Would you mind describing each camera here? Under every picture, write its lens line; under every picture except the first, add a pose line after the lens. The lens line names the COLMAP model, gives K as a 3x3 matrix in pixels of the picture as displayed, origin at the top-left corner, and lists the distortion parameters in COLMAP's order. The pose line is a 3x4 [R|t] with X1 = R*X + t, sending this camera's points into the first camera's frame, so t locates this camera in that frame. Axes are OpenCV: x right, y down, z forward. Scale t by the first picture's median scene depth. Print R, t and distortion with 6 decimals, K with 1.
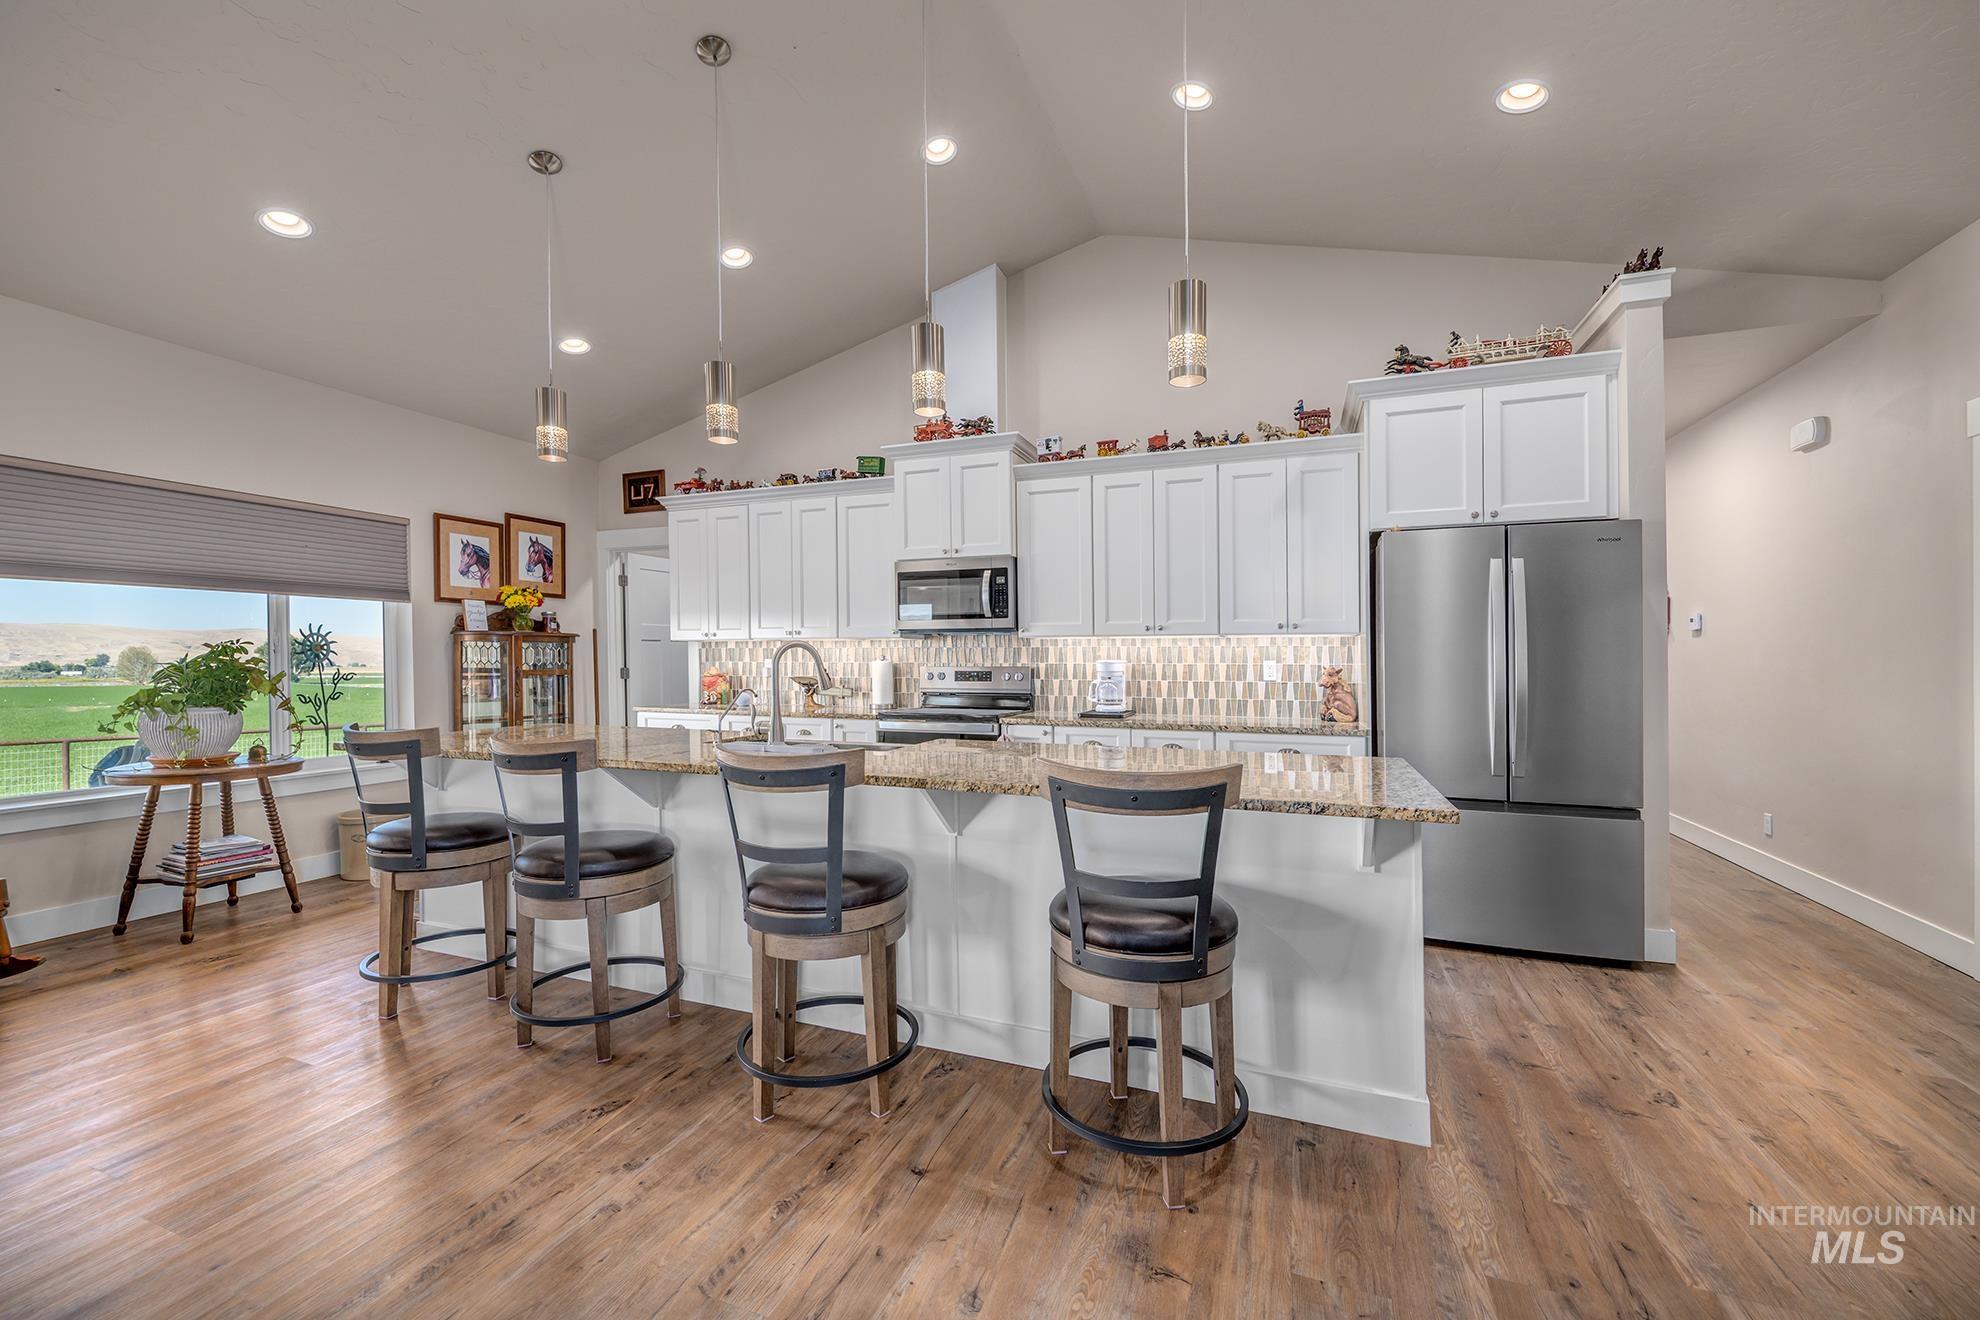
lens RADIAL K [[791.9, 0, 996.2], [0, 791.9, 654.7], [0, 0, 1]] dist [0.003327, -0.000307]
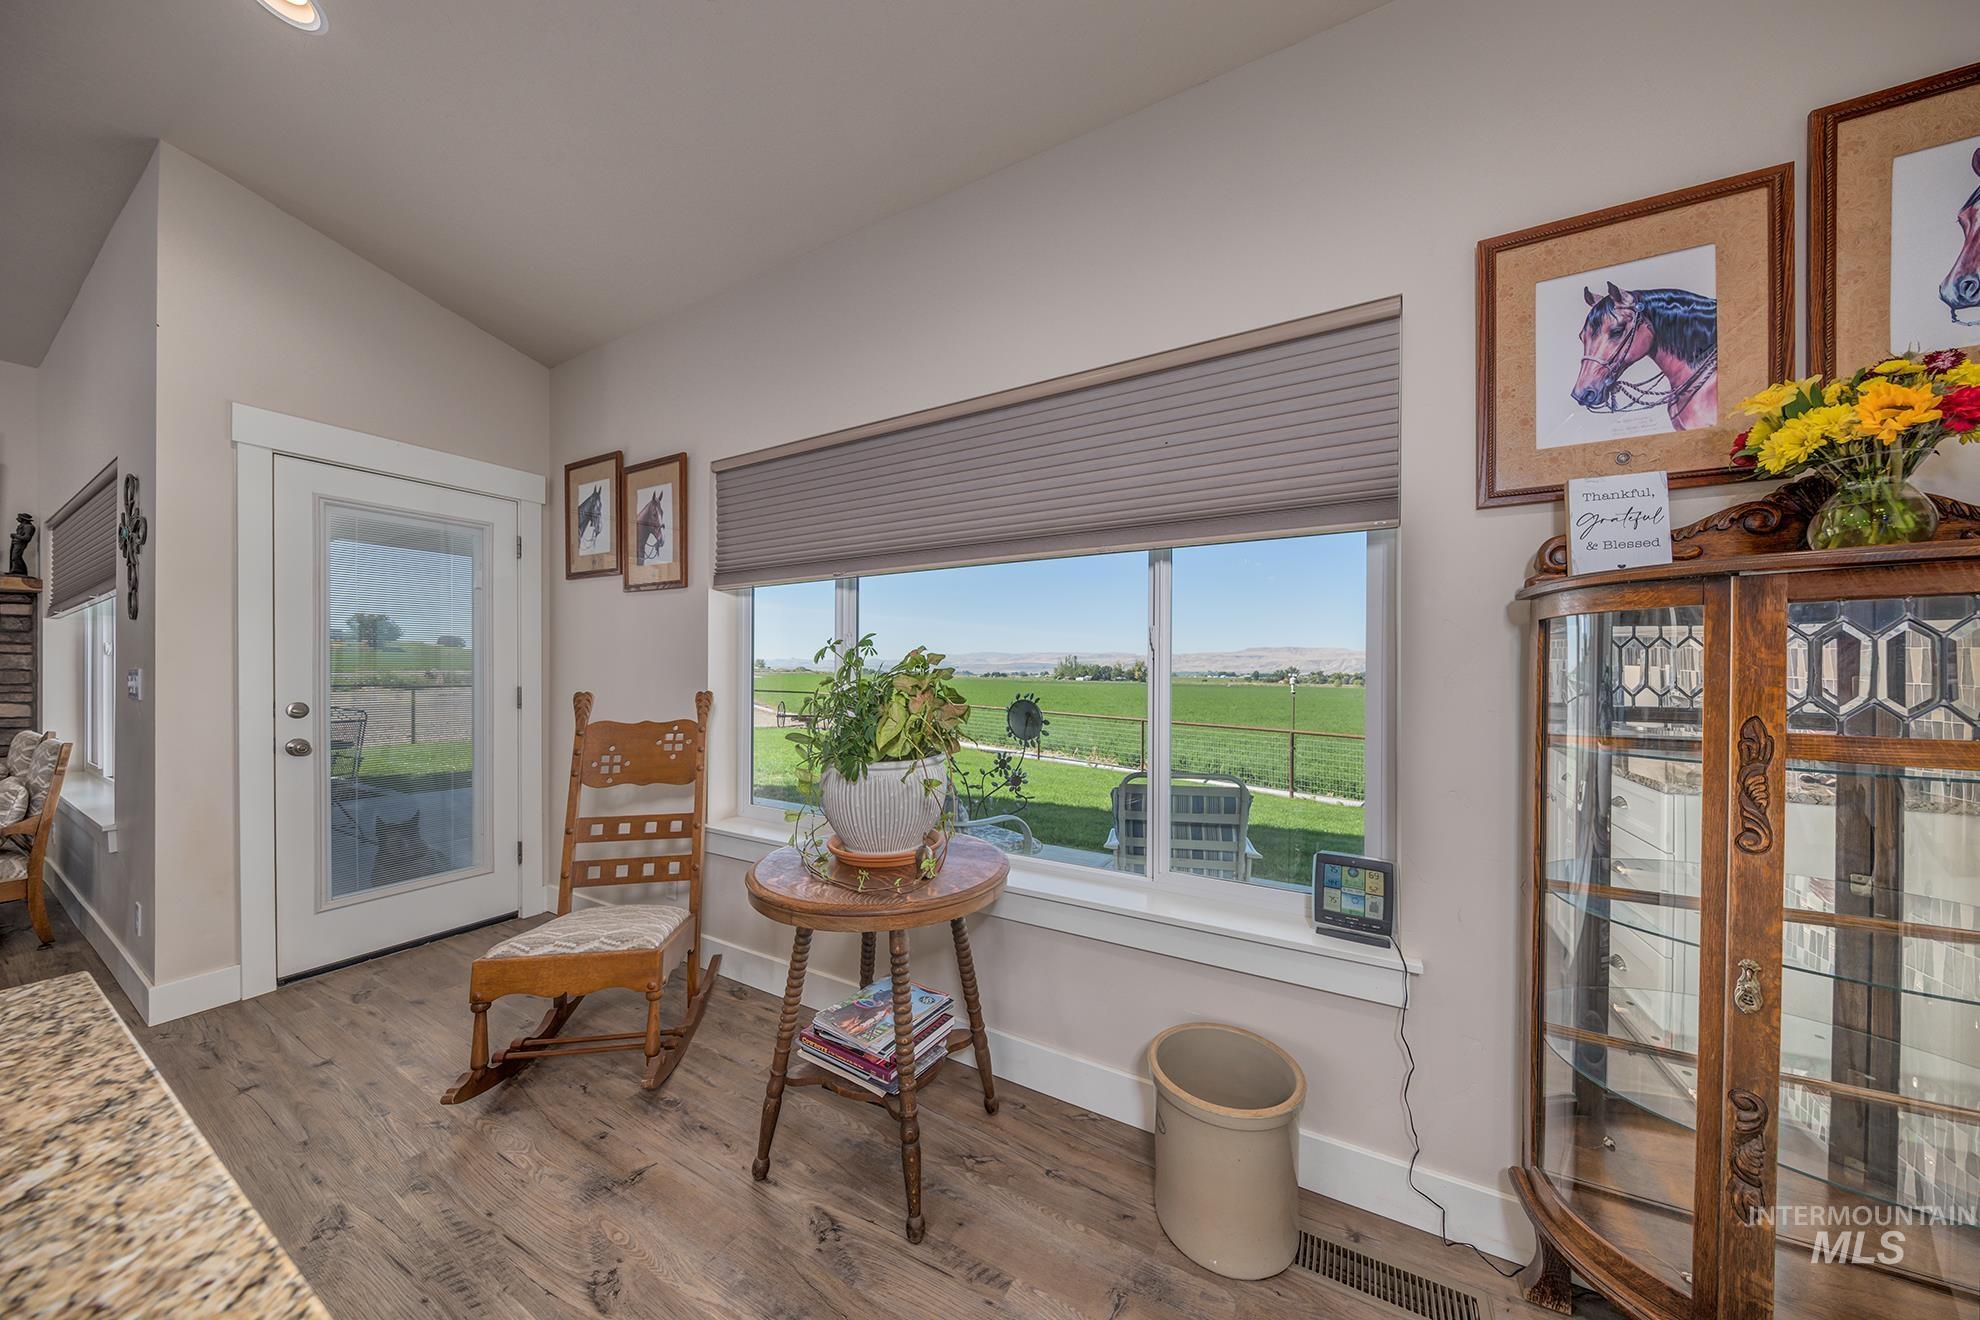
lens RADIAL K [[630.6, 0, 1002.8], [0, 630.6, 678.2], [0, 0, 1]] dist [-0.003715, -0.000362]
pose [[-0.136497, 0.009096, -0.990599, -0.435989], [0.000312, 0.999958, 0.009139, 0.003888], [0.990640, 0.000939, -0.136494, 0.881900]]
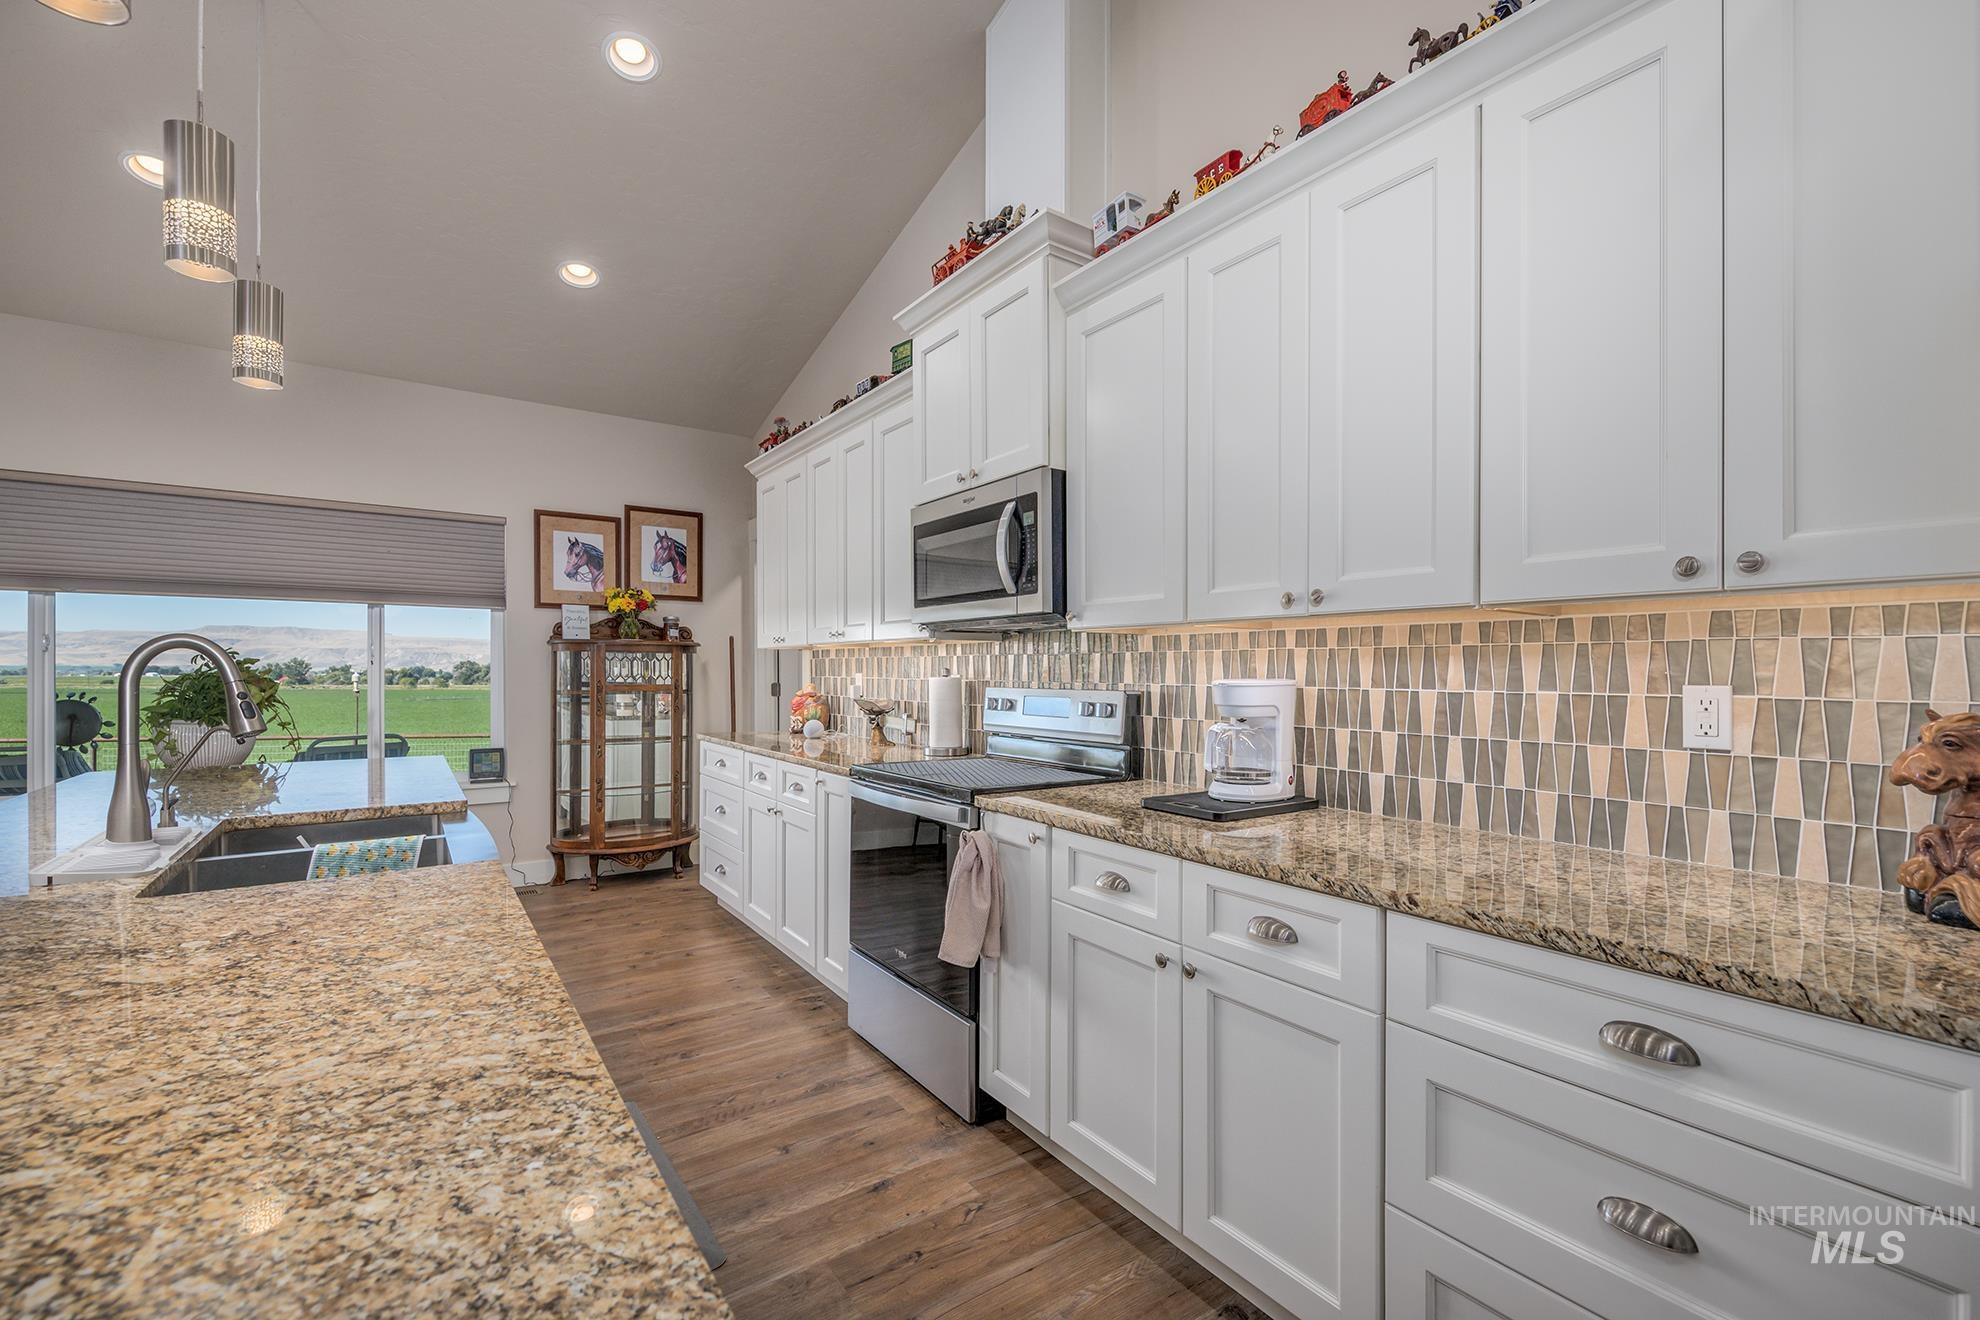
lens RADIAL K [[840.8, 0, 990.6], [0, 840.8, 677.7], [0, 0, 1]] dist [0.002633, -0.000604]
pose [[0.831682, 0.008200, -0.555191, 0.271680], [-0.003145, 0.999944, 0.010057, 0.001718], [0.555243, -0.006618, 0.831662, 0.517764]]
